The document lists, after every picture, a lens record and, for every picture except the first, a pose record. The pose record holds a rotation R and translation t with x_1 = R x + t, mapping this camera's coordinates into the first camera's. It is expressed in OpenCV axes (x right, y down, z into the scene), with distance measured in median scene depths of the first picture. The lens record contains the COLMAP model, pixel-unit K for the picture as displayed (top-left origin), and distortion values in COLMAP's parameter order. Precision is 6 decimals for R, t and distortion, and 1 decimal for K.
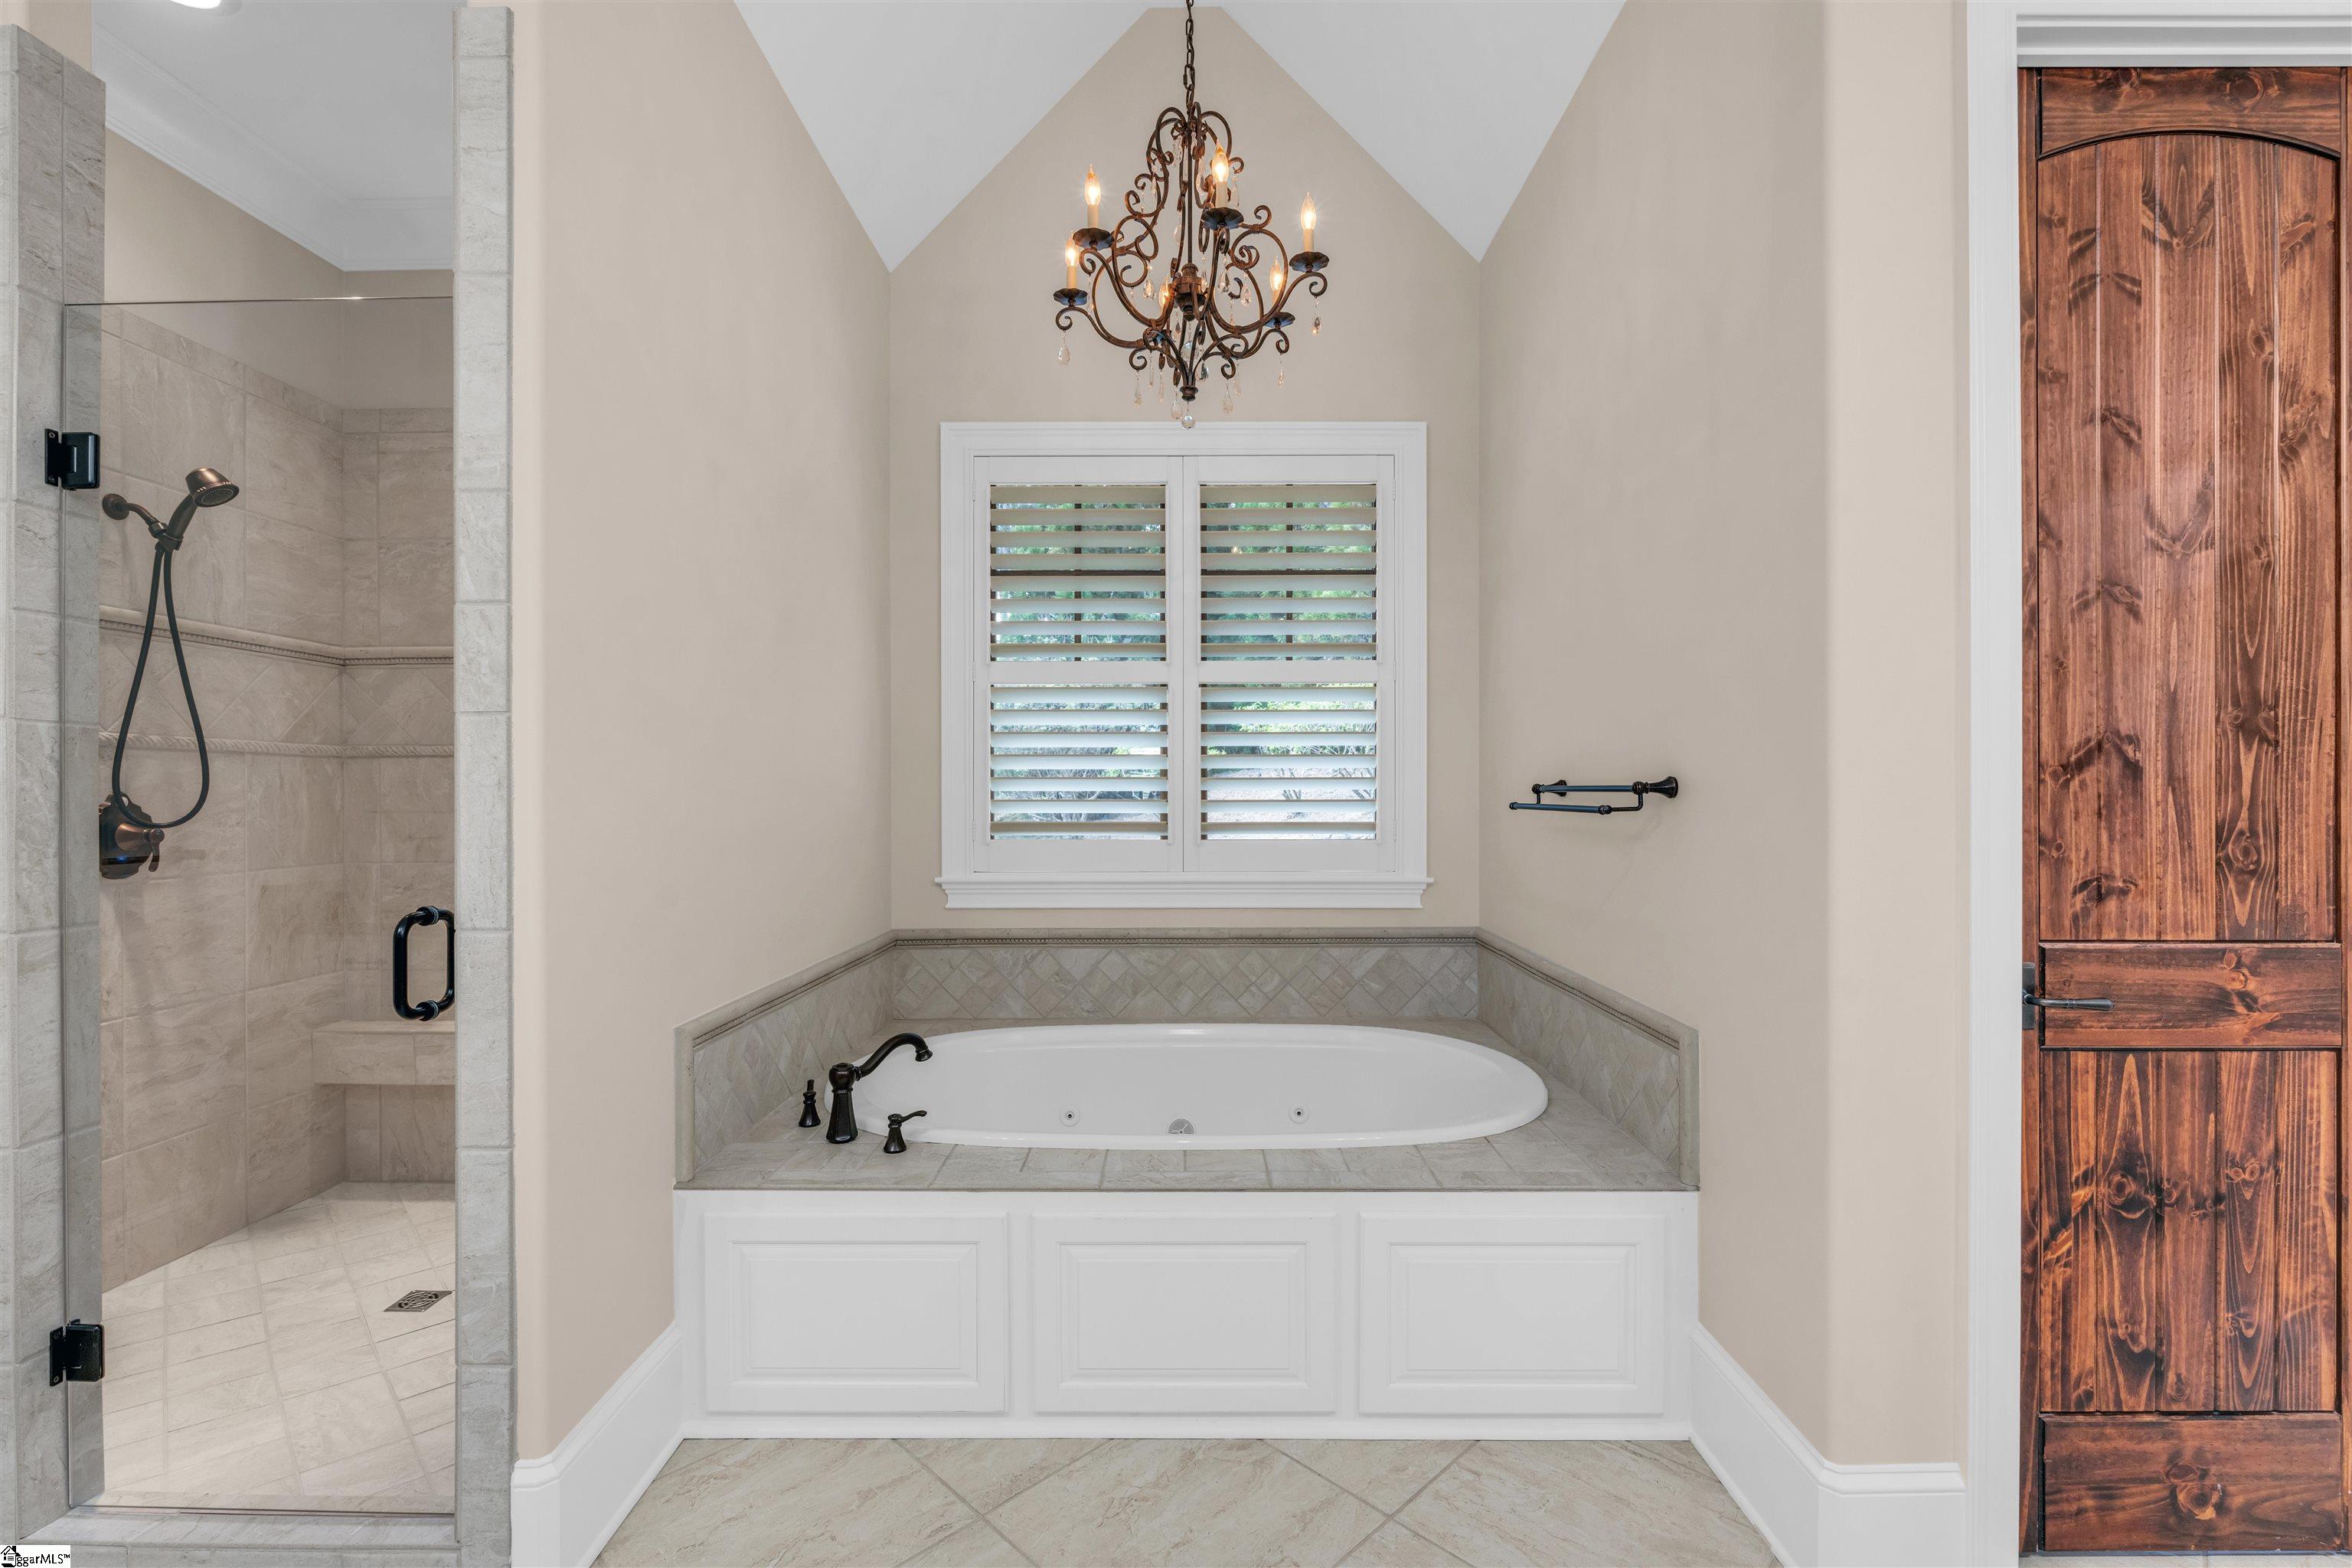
lens RADIAL K [[1019.5, 0, 1180.2], [0, 1019.5, 790.8], [0, 0, 1]] dist [-0.008748, 0.000486]
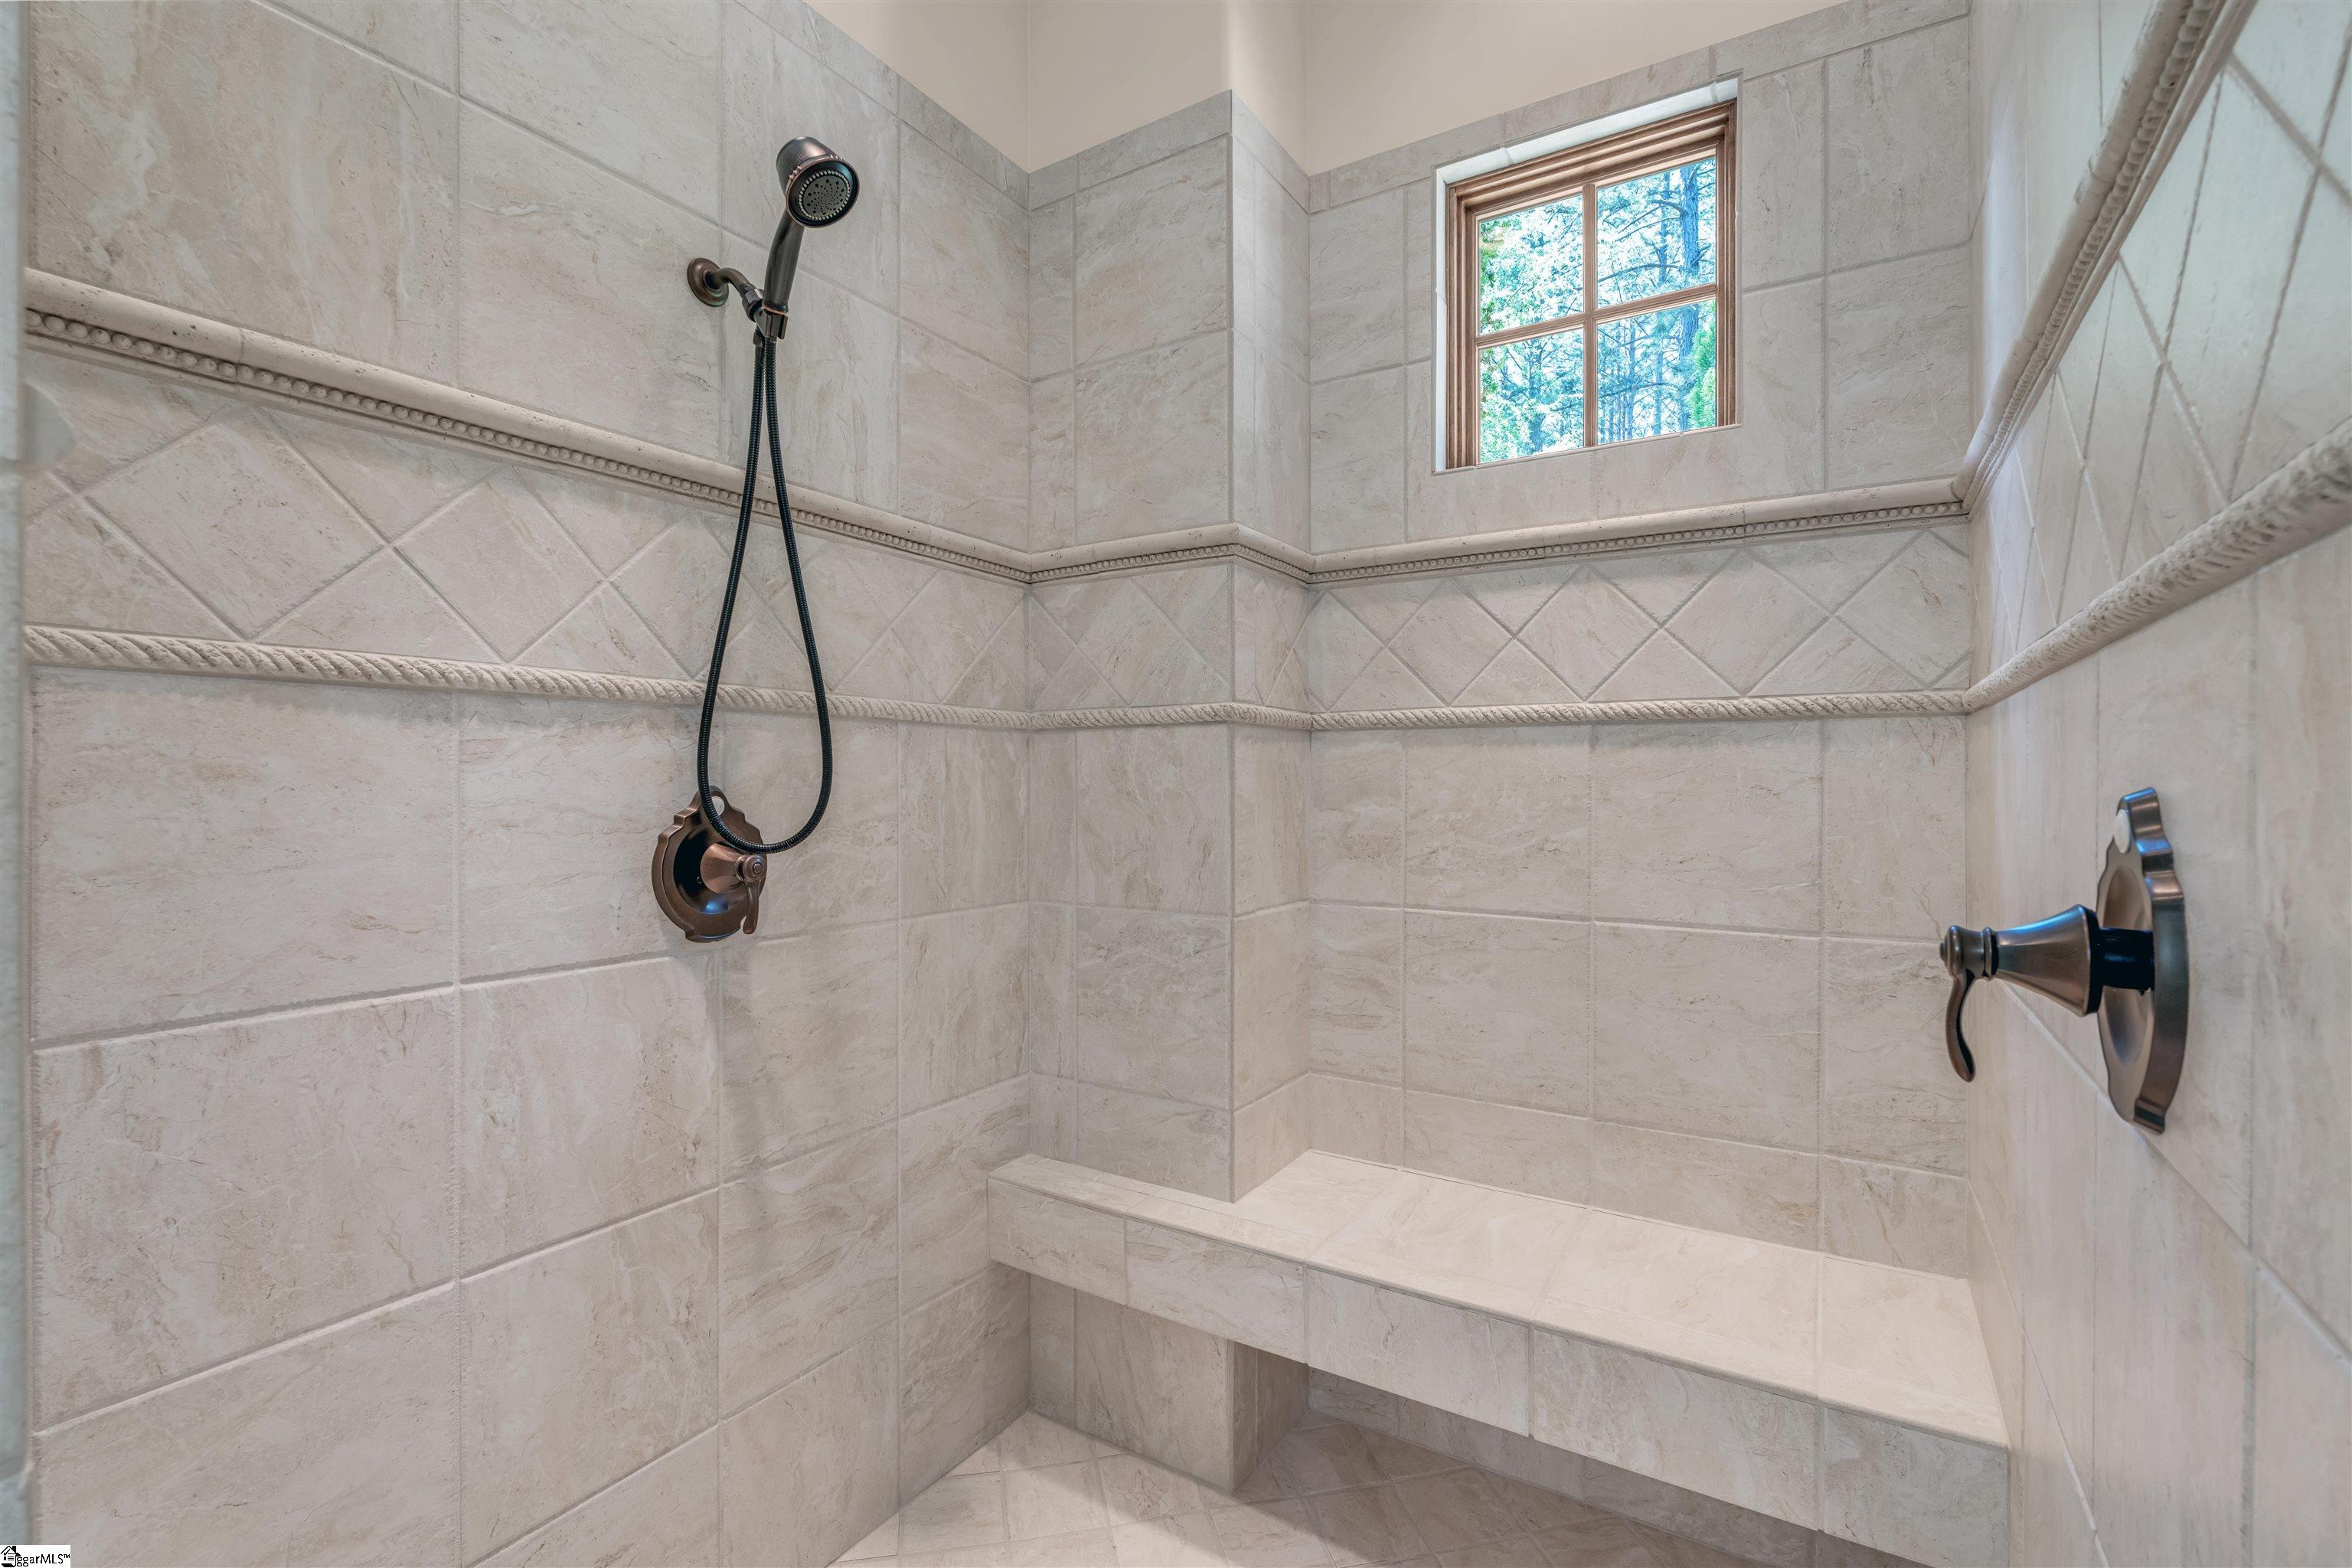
lens RADIAL K [[1019.5, 0, 1178.7], [0, 1019.5, 783.2], [0, 0, 1]] dist [-0.008748, 0.000486]
pose [[0.850287, 0.004164, -0.526304, -0.468945], [-0.002876, 0.999991, 0.003265, -0.003517], [0.526312, -0.001263, 0.850290, 0.579035]]
